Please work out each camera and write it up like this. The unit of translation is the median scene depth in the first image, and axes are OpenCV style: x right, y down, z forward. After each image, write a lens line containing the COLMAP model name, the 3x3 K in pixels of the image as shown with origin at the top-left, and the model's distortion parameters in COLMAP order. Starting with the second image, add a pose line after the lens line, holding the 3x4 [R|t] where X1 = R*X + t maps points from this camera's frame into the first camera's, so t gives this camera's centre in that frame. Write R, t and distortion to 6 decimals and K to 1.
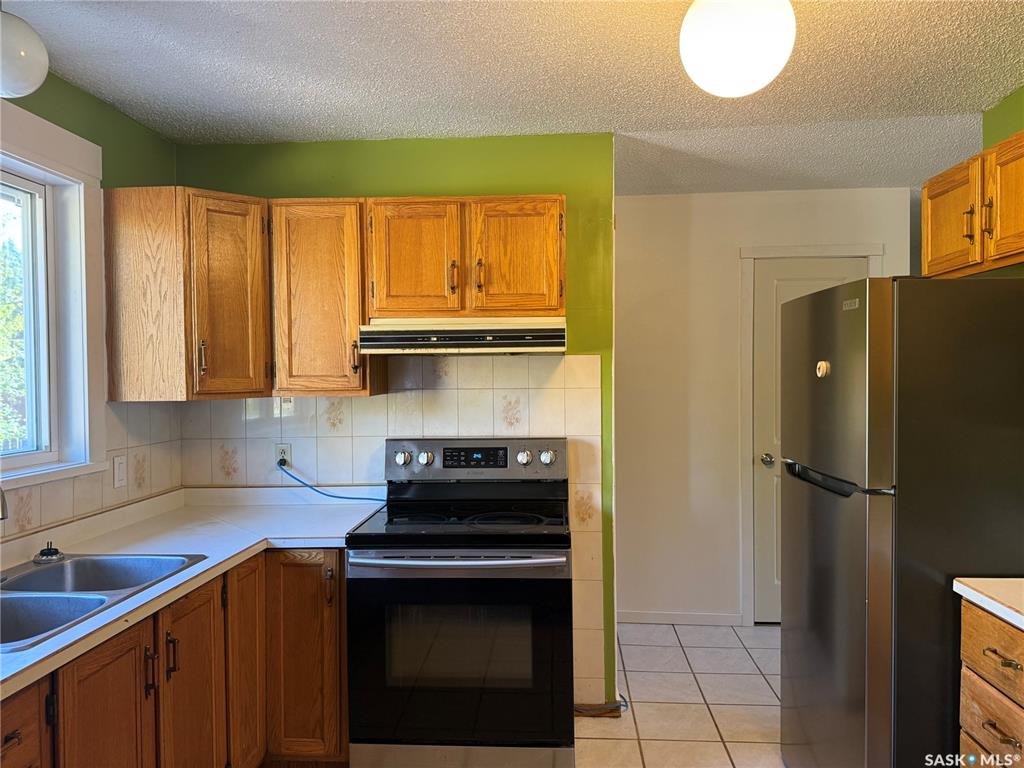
lens RADIAL K [[716.9, 0, 507.6], [0, 716.9, 389.2], [0, 0, 1]] dist [0.054096, -0.065168]
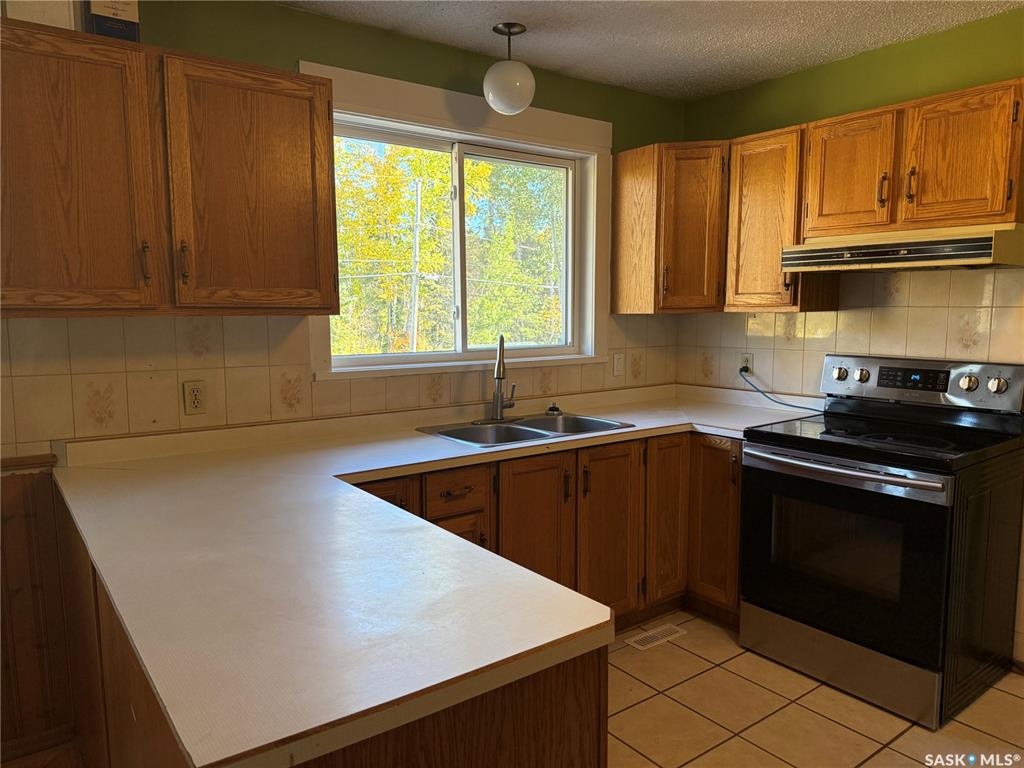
lens RADIAL K [[716.9, 0, 516.3], [0, 716.9, 395.0], [0, 0, 1]] dist [0.054096, -0.065168]
pose [[0.653392, 0.099718, -0.750424, 0.368204], [-0.016631, 0.992938, 0.117464, 0.013477], [0.756837, -0.064270, 0.650436, -0.040753]]
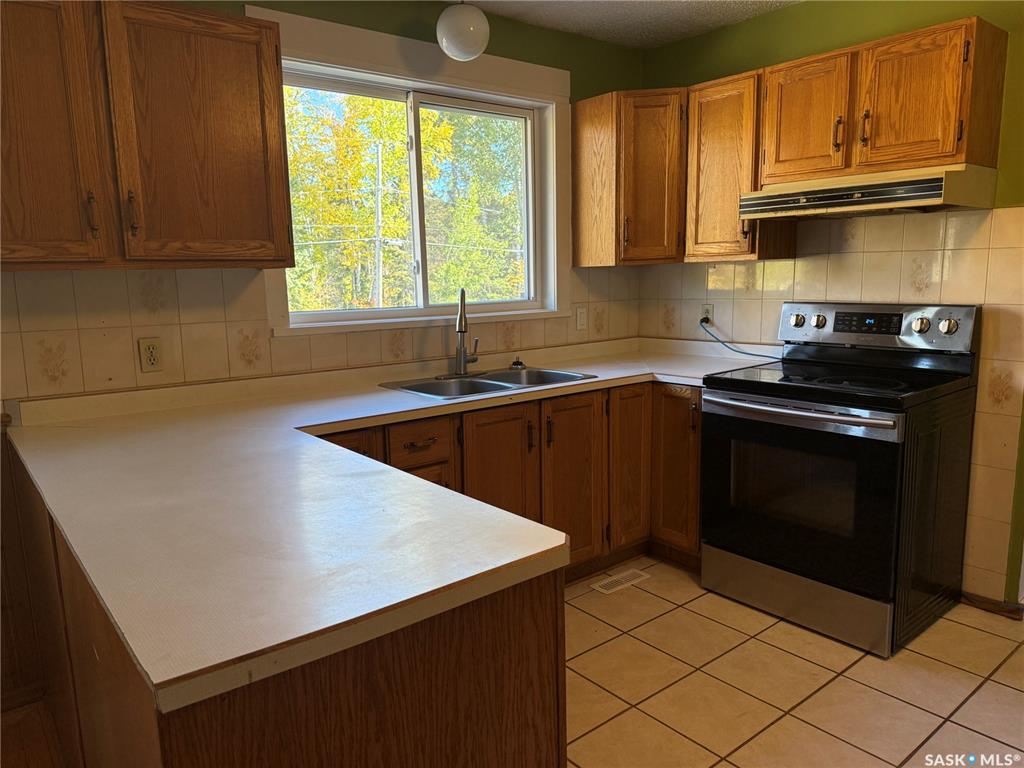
lens RADIAL K [[716.9, 0, 510.5], [0, 716.9, 395.2], [0, 0, 1]] dist [0.054096, -0.065168]
pose [[0.681273, 0.118532, -0.722369, 0.379494], [0.001449, 0.986583, 0.163253, 0.034024], [0.732028, -0.112266, 0.671961, -0.037403]]
